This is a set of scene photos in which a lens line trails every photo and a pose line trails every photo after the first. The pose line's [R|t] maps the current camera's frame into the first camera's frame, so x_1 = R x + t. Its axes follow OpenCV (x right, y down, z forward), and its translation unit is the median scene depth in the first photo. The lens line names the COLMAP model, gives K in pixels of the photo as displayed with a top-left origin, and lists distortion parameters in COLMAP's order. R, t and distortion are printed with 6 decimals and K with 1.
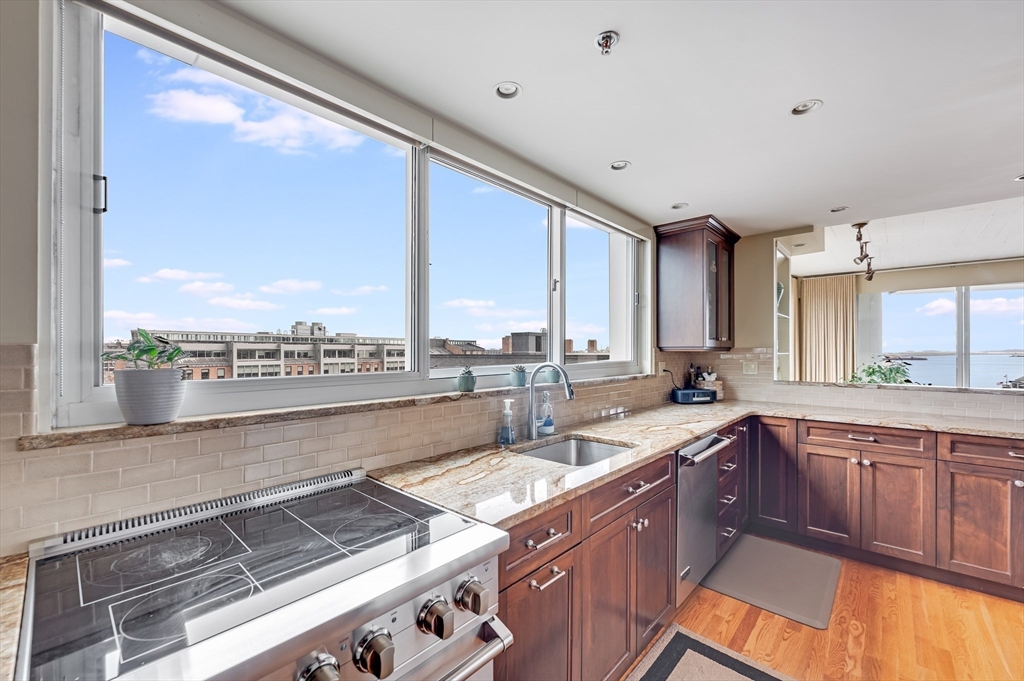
lens RADIAL K [[412.1, 0, 515.3], [0, 412.1, 339.3], [0, 0, 1]] dist [0.001345, 0.000263]
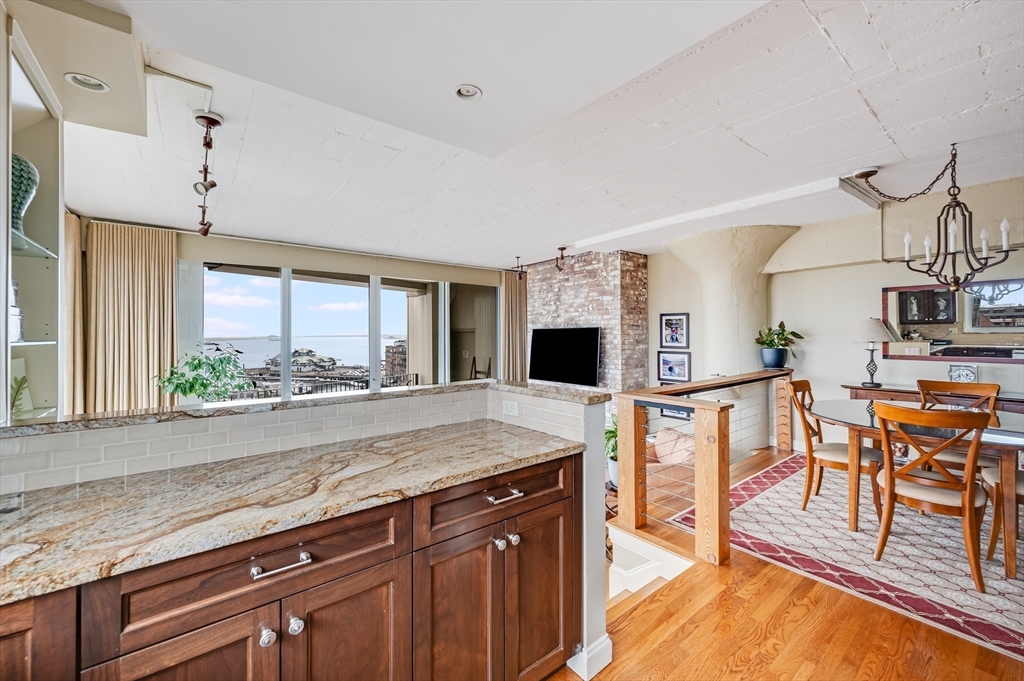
lens RADIAL K [[412.1, 0, 515.3], [0, 412.1, 339.3], [0, 0, 1]] dist [0.001345, 0.000263]
pose [[0.157069, -0.011300, 0.987523, 0.468131], [-0.021613, 0.999656, 0.014876, 0.020002], [-0.987351, -0.023680, 0.156771, 0.687007]]
